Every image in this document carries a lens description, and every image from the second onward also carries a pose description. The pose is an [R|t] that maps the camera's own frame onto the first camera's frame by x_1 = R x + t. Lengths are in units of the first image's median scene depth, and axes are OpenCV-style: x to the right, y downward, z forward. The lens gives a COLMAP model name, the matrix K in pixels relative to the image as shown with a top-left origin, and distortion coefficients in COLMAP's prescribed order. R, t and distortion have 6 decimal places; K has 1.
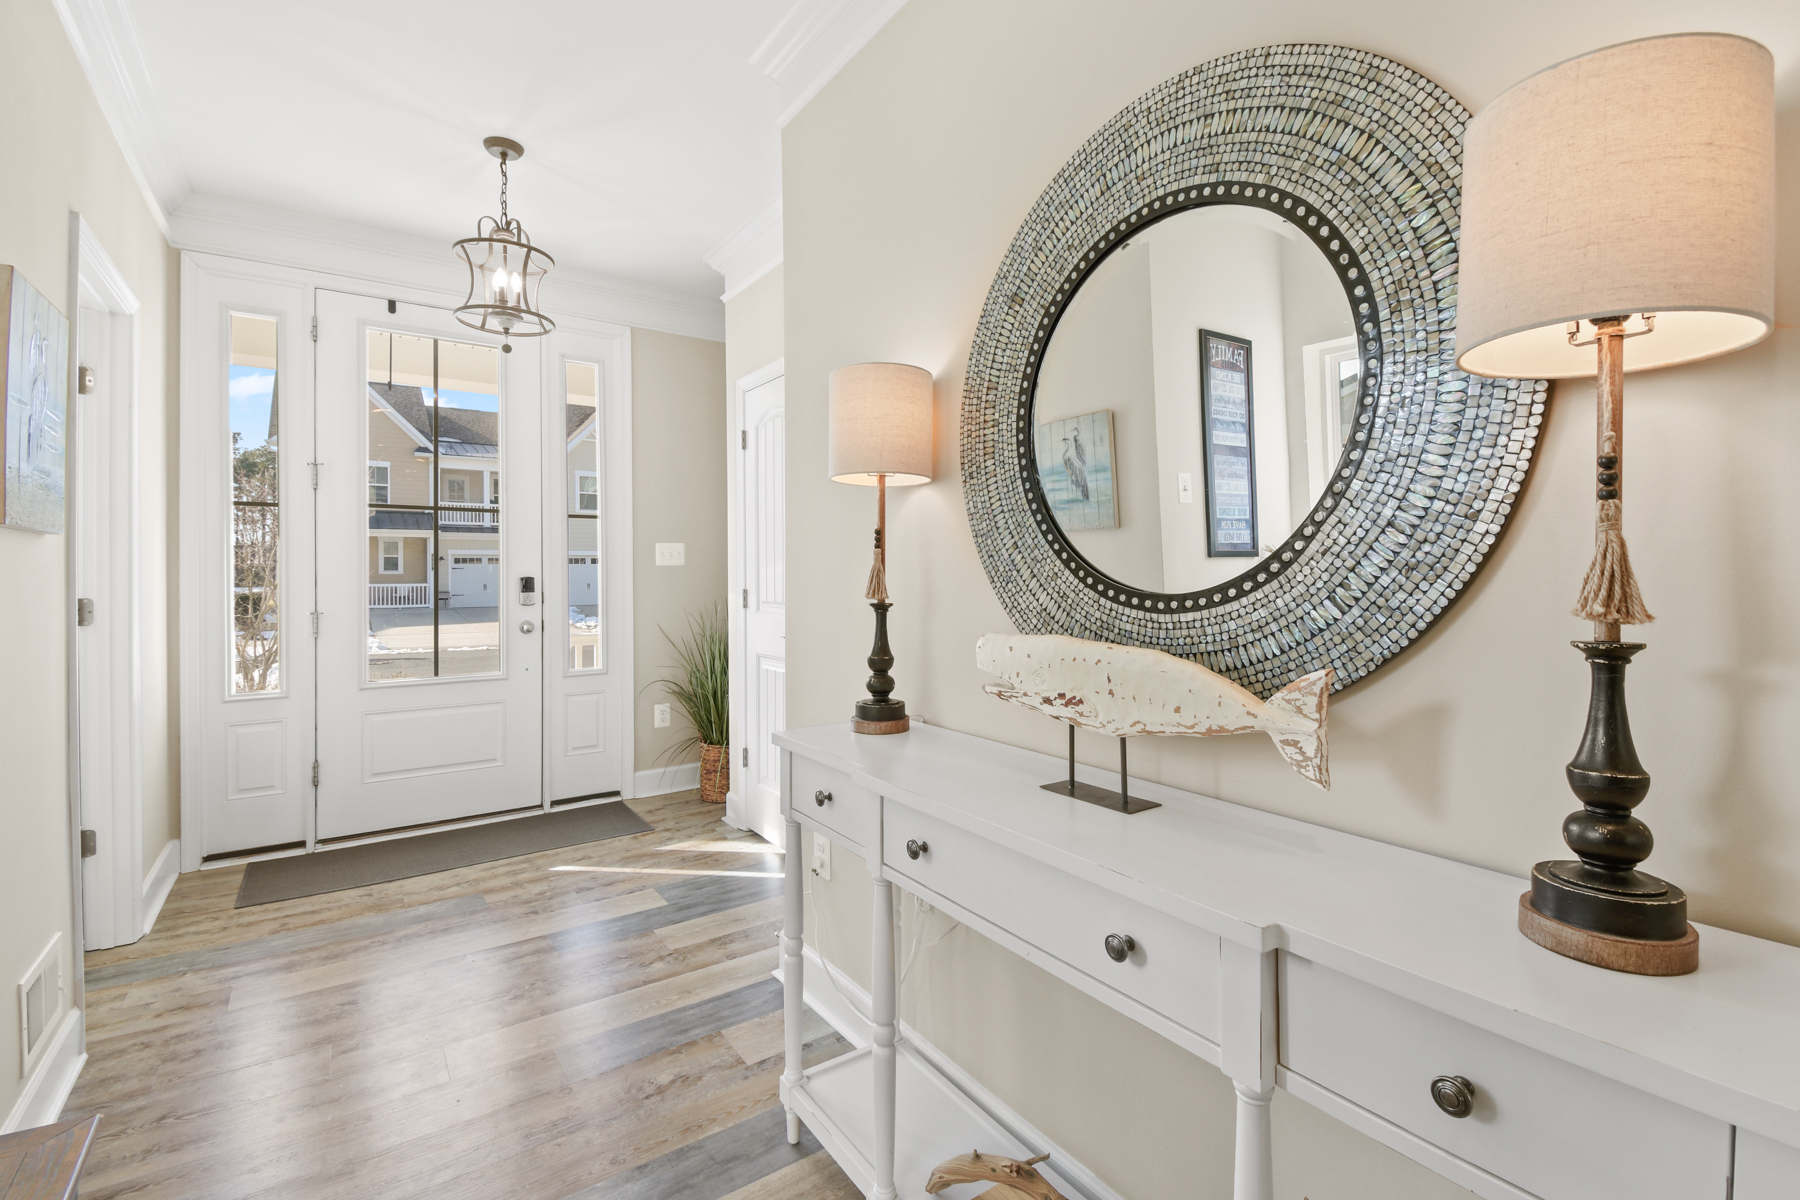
lens RADIAL K [[816.7, 0, 917.3], [0, 816.7, 571.2], [0, 0, 1]] dist [0.017010, -0.017705]
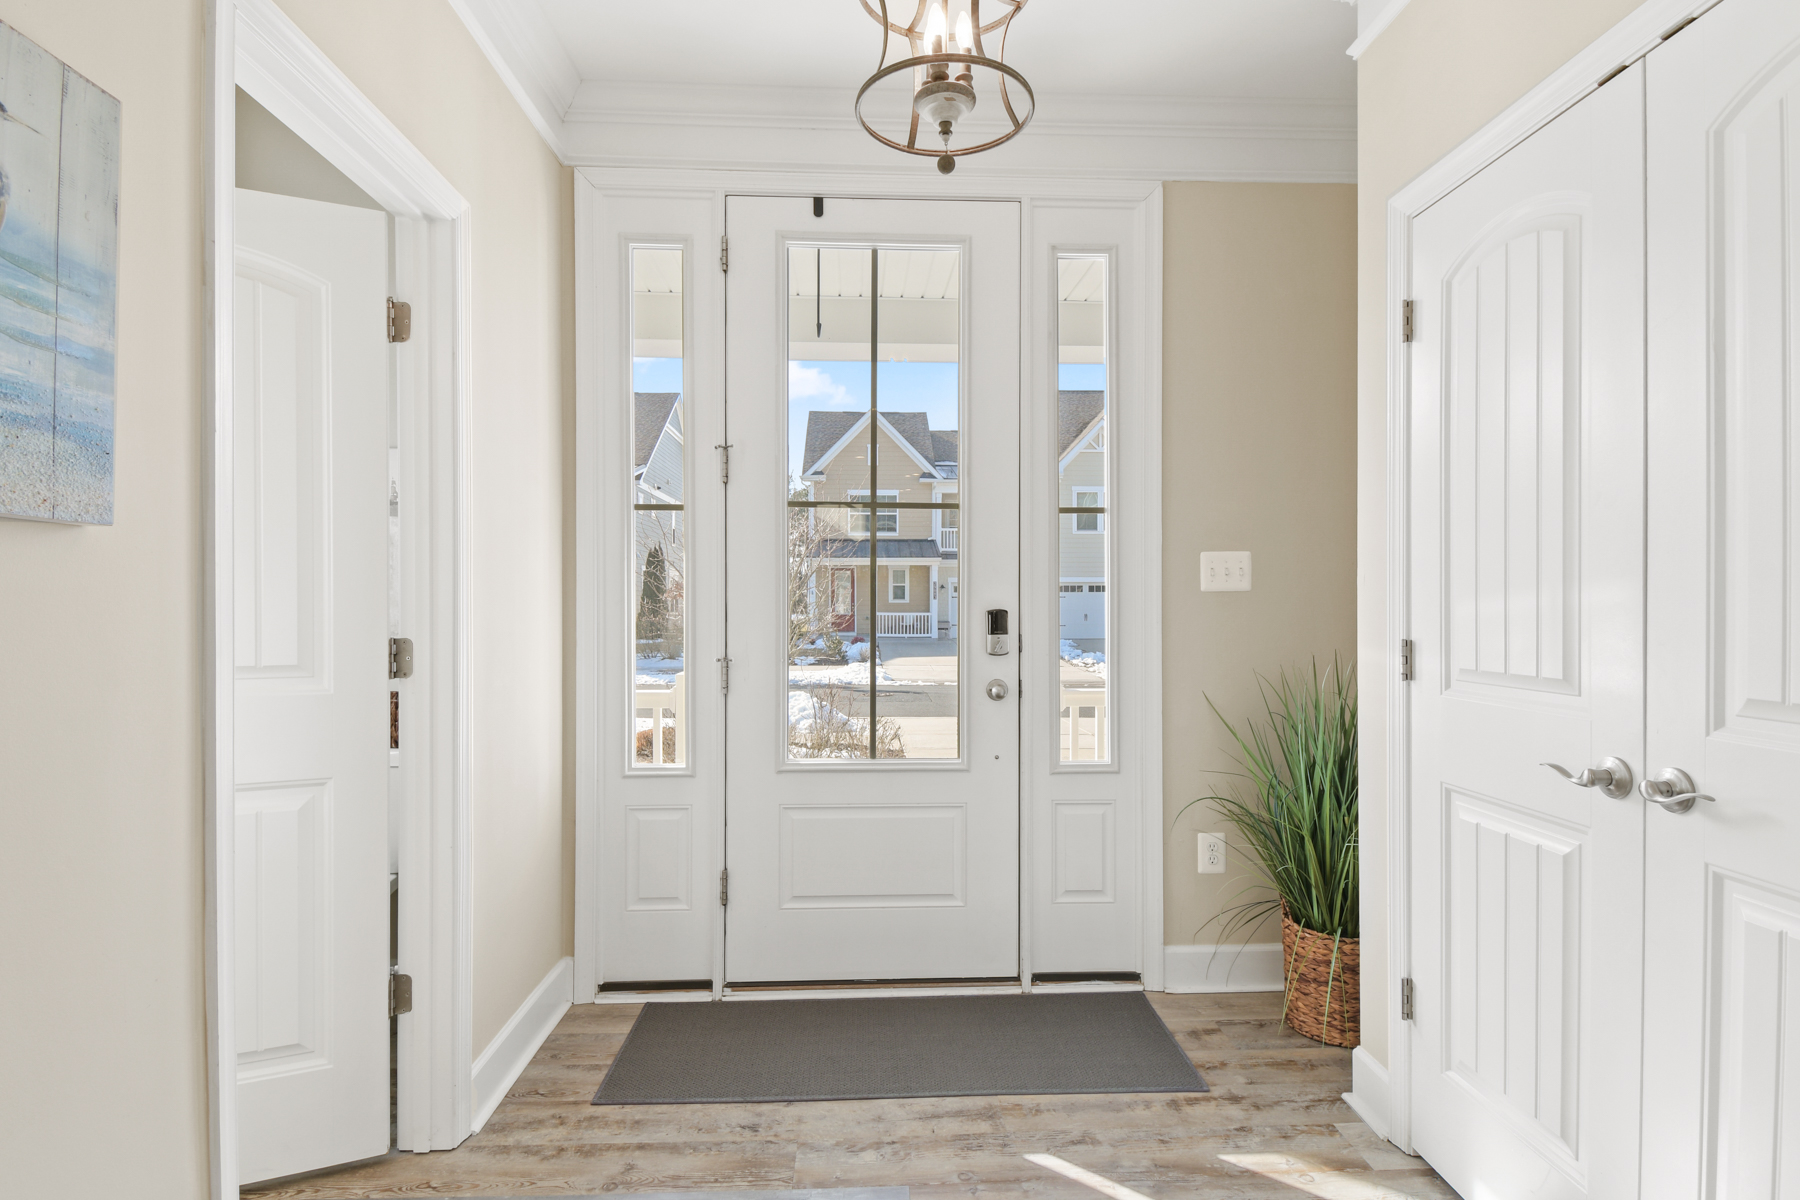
lens RADIAL K [[916.4, 0, 914.1], [0, 916.4, 613.5], [0, 0, 1]] dist [0.024411, -0.001914]
pose [[0.843817, 0.009809, -0.536541, -0.181790], [-0.002417, 0.999892, 0.014477, -0.000154], [0.536625, -0.010919, 0.843750, 0.440078]]
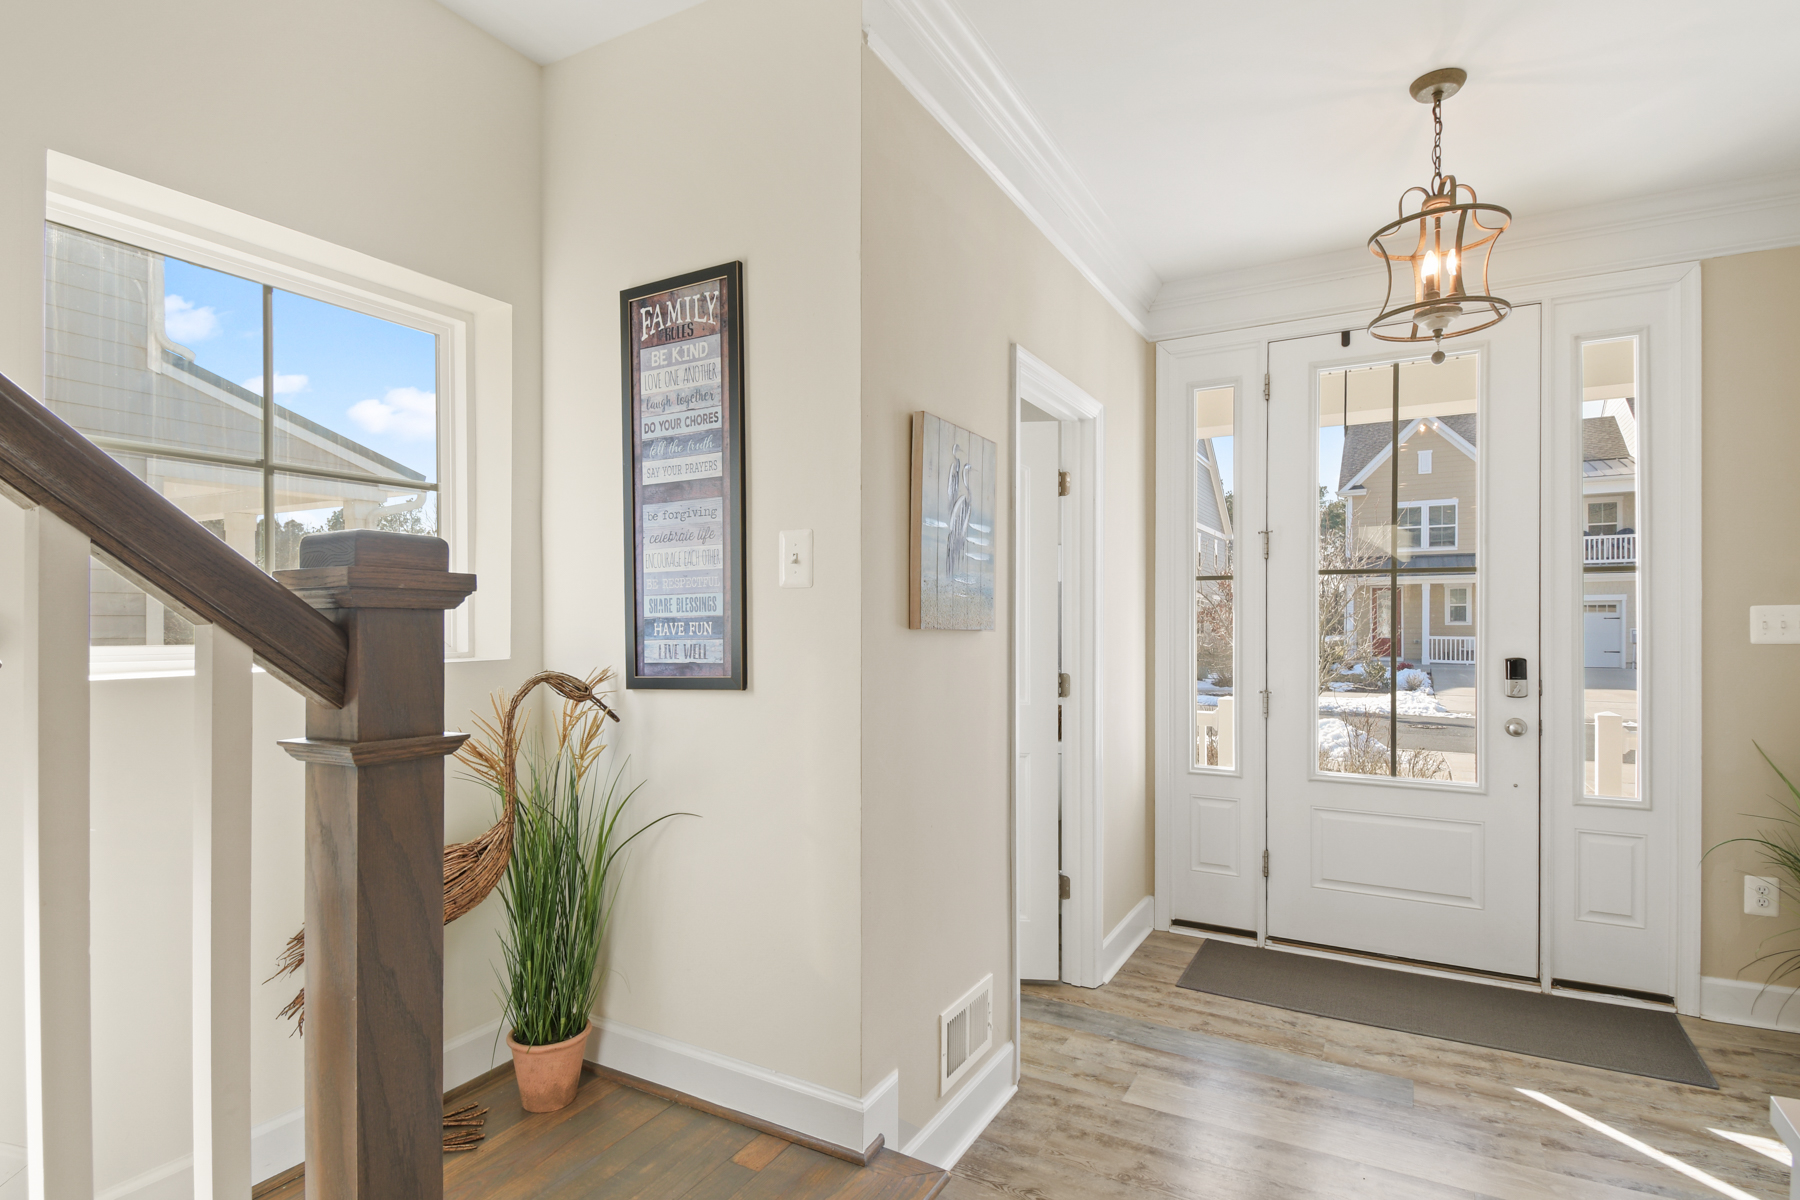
lens RADIAL K [[911.0, 0, 894.7], [0, 911.0, 622.8], [0, 0, 1]] dist [0.015901, -0.017292]
pose [[0.416905, 0.004289, -0.908940, 0.034831], [0.001618, 0.999984, 0.005461, -0.034955], [0.908949, -0.003747, 0.416891, 0.190466]]
